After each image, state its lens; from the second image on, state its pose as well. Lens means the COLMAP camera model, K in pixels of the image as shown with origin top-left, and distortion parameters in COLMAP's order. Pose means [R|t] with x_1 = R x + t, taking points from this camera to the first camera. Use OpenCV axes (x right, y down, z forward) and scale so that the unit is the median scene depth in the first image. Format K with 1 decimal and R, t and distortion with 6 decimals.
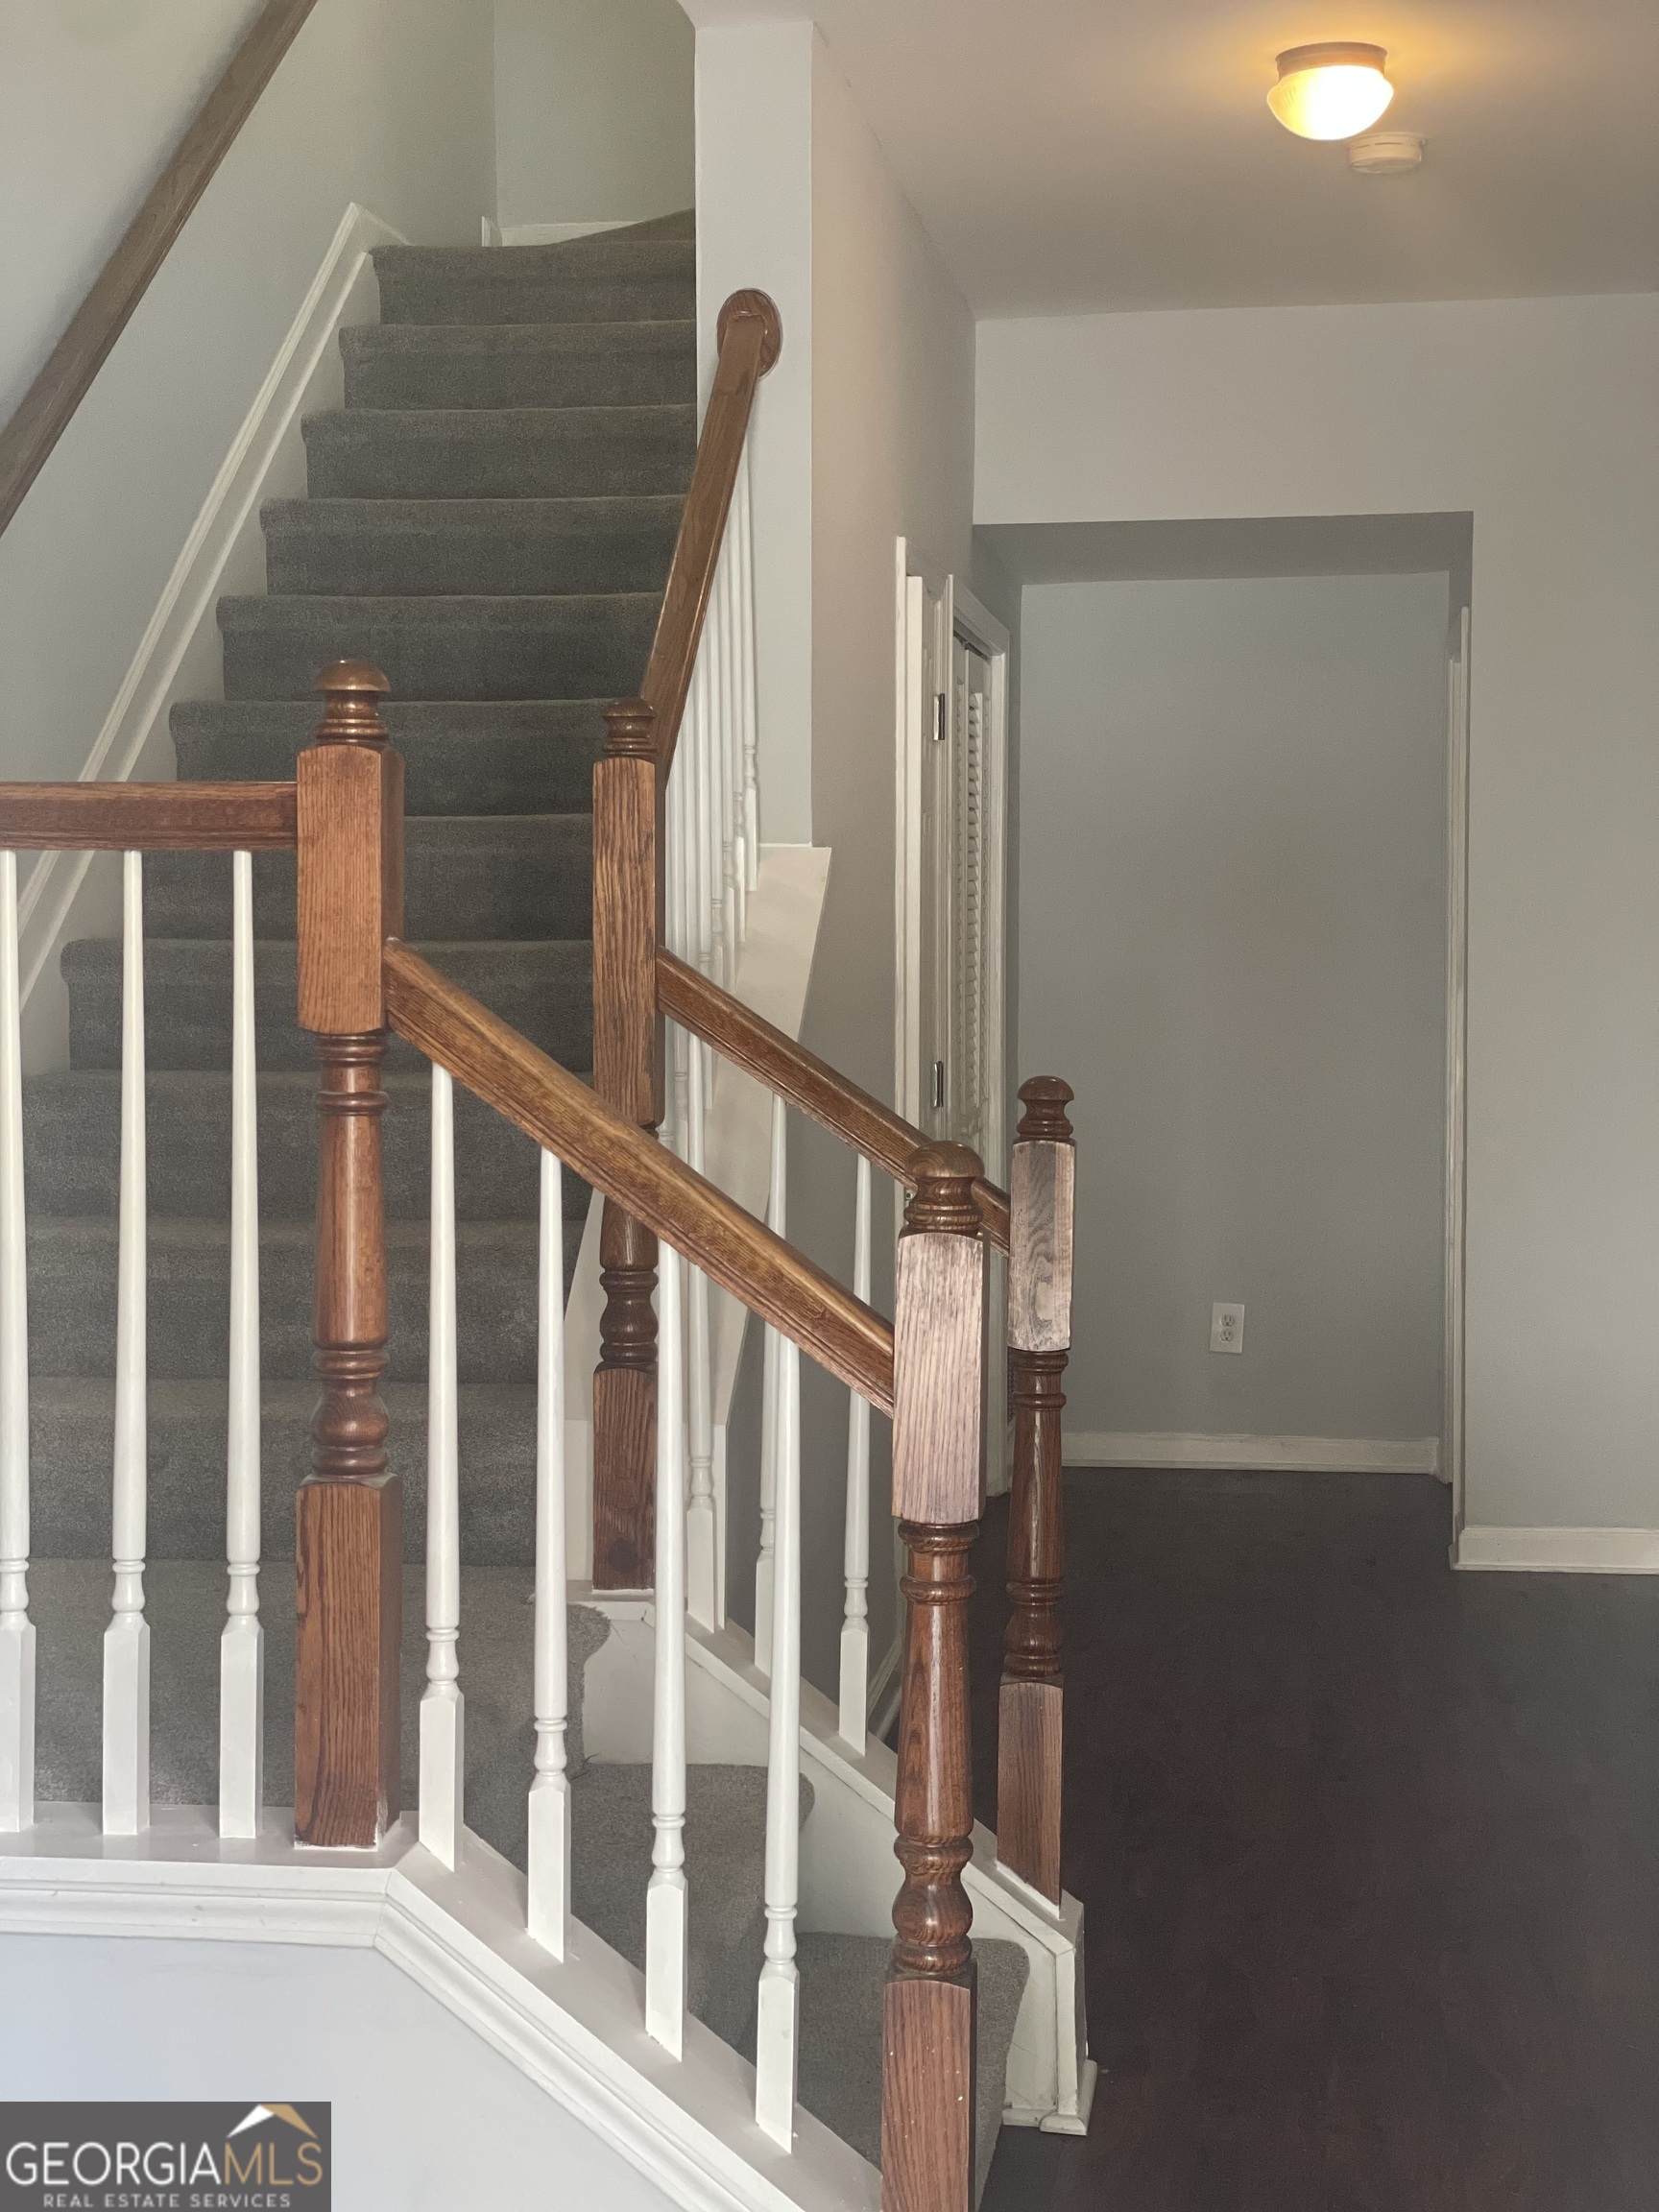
lens RADIAL K [[3335.7, 0, 830.9], [0, 3335.7, 1107.0], [0, 0, 1]] dist [0.121199, -0.040264]
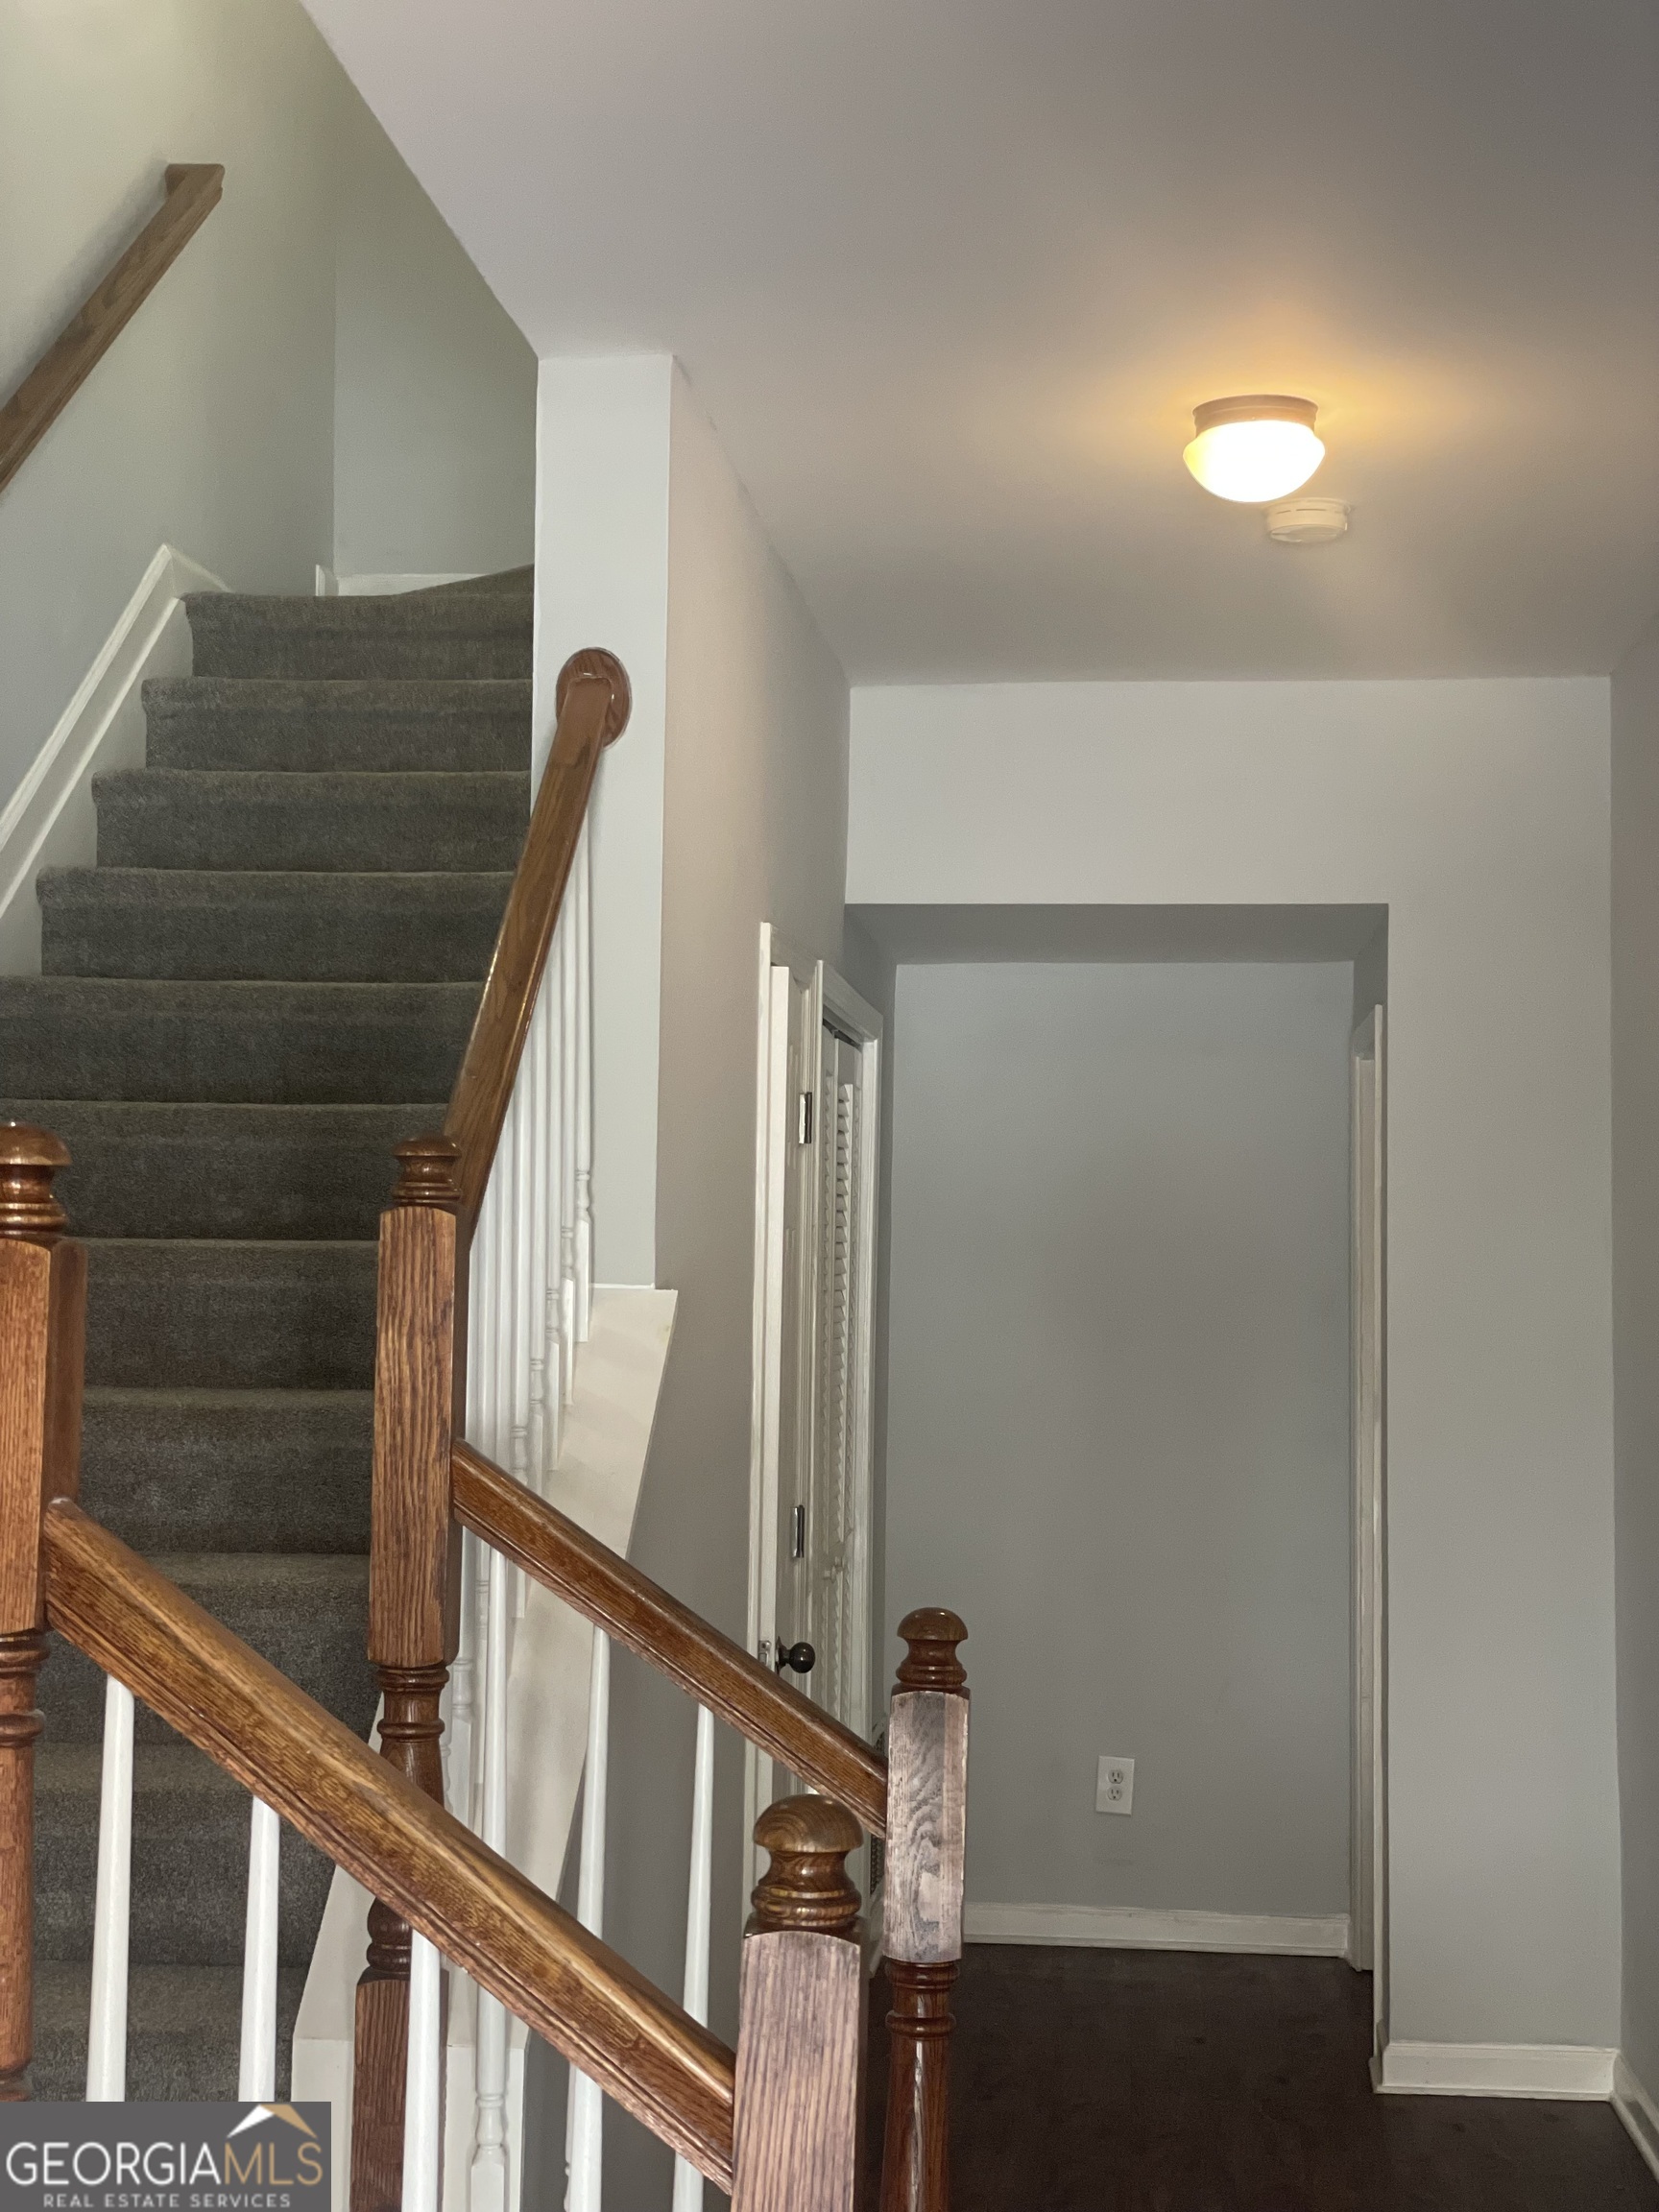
lens RADIAL K [[3335.7, 0, 830.9], [0, 3335.7, 1107.0], [0, 0, 1]] dist [0.121199, -0.040264]
pose [[0.999019, 0.017451, 0.040704, 0.003865], [-0.013173, 0.994584, -0.103097, -0.038083], [-0.042282, 0.102460, 0.993838, 0.153569]]
